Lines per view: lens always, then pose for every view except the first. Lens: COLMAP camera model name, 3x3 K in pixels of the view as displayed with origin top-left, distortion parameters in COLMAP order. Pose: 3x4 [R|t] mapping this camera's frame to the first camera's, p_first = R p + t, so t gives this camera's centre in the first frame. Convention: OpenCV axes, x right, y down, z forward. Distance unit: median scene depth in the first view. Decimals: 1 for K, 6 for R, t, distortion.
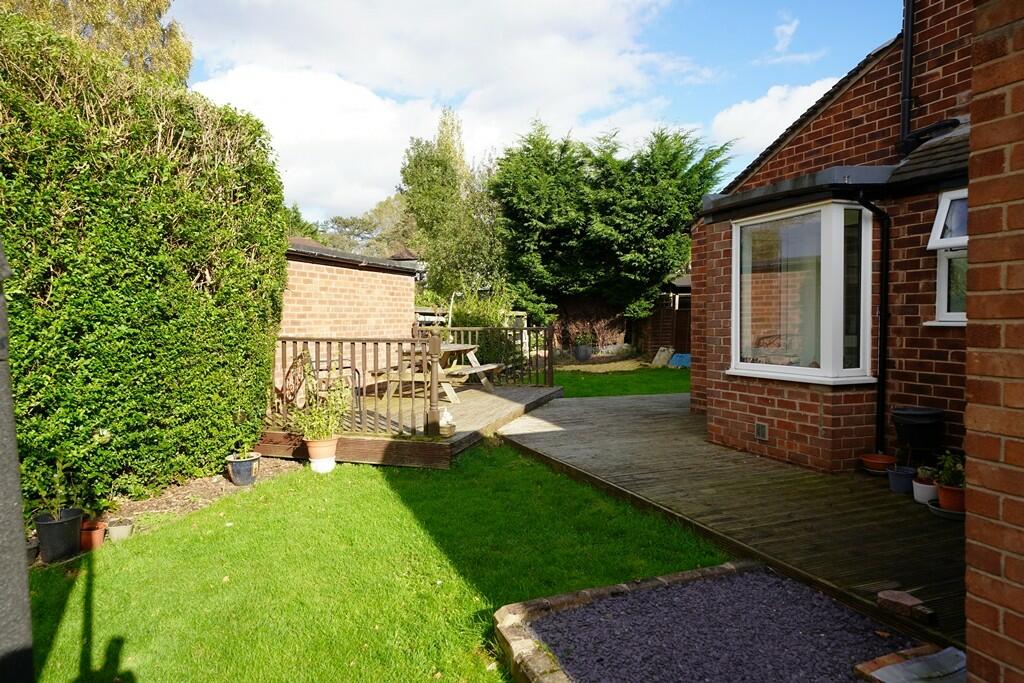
lens RADIAL K [[675.3, 0, 507.1], [0, 675.3, 343.2], [0, 0, 1]] dist [0.046440, 0.003283]
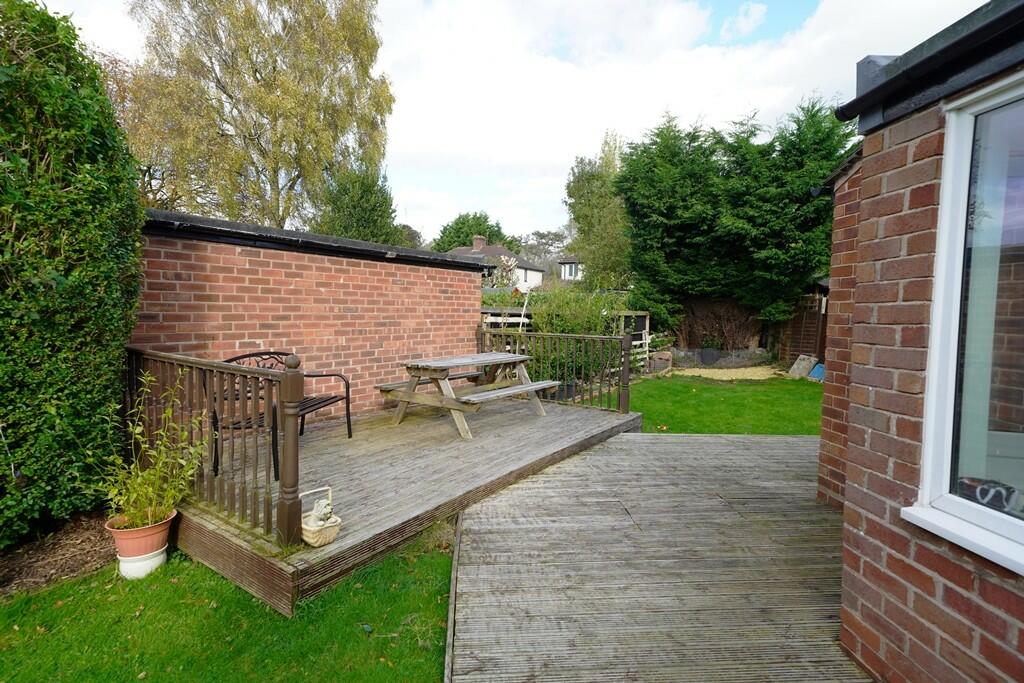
lens RADIAL K [[522.3, 0, 509.5], [0, 522.3, 340.5], [0, 0, 1]] dist [0.022035, 0.001614]
pose [[0.953300, 0.042262, -0.299054, 0.073085], [-0.035911, 0.998998, 0.026703, -0.019649], [0.299883, -0.014717, 0.953862, 0.241247]]
